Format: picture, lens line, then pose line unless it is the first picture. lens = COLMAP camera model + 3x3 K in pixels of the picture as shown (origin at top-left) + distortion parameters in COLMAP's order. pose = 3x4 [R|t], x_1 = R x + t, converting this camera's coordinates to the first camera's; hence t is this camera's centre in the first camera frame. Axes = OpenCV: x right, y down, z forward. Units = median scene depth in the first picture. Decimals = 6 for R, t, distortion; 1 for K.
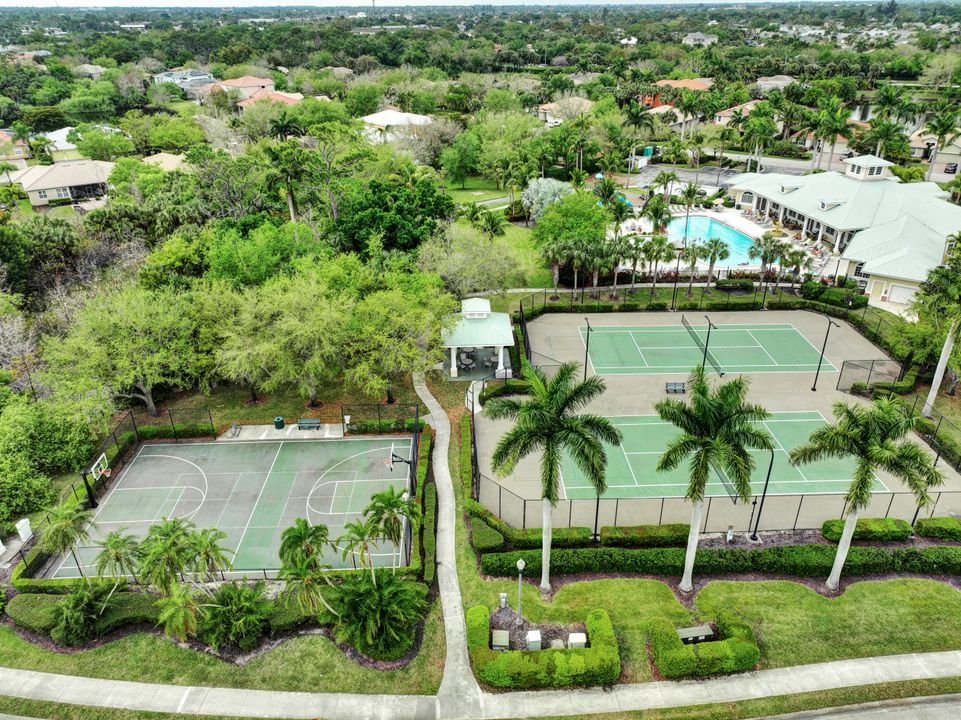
lens RADIAL K [[672.8, 0, 485.7], [0, 672.8, 358.9], [0, 0, 1]] dist [0.000179, 0.011206]
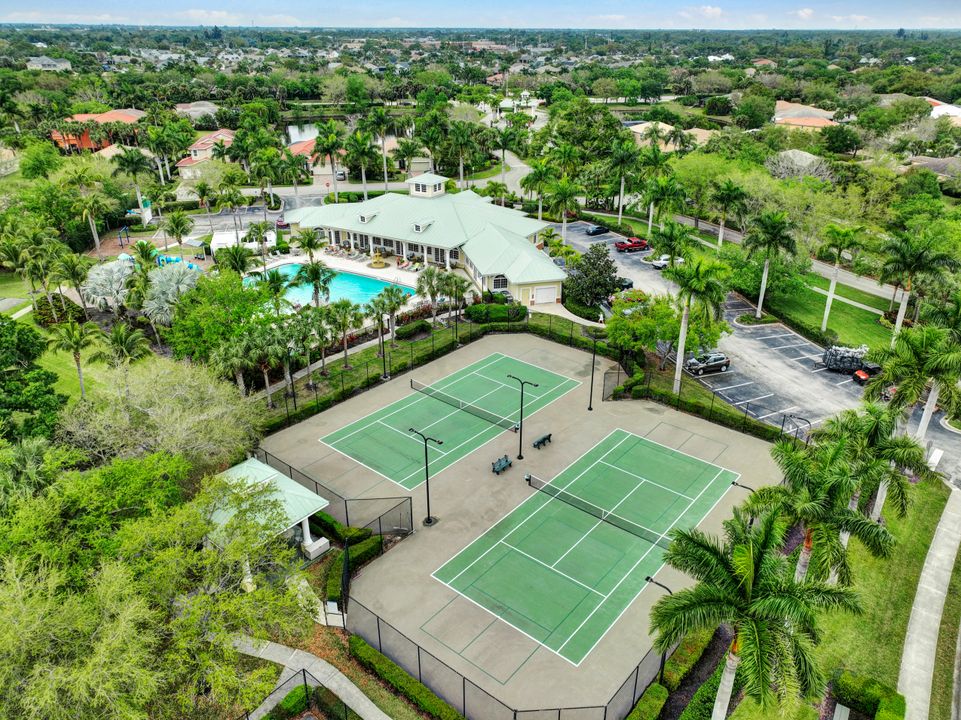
lens RADIAL K [[692.3, 0, 480.5], [0, 692.3, 360.0], [0, 0, 1]] dist [0.000607, 0.001375]
pose [[0.661638, -0.310938, 0.682314, -0.222543], [0.336529, 0.936310, 0.100355, -0.135211], [-0.670062, 0.163220, 0.724138, 0.267441]]
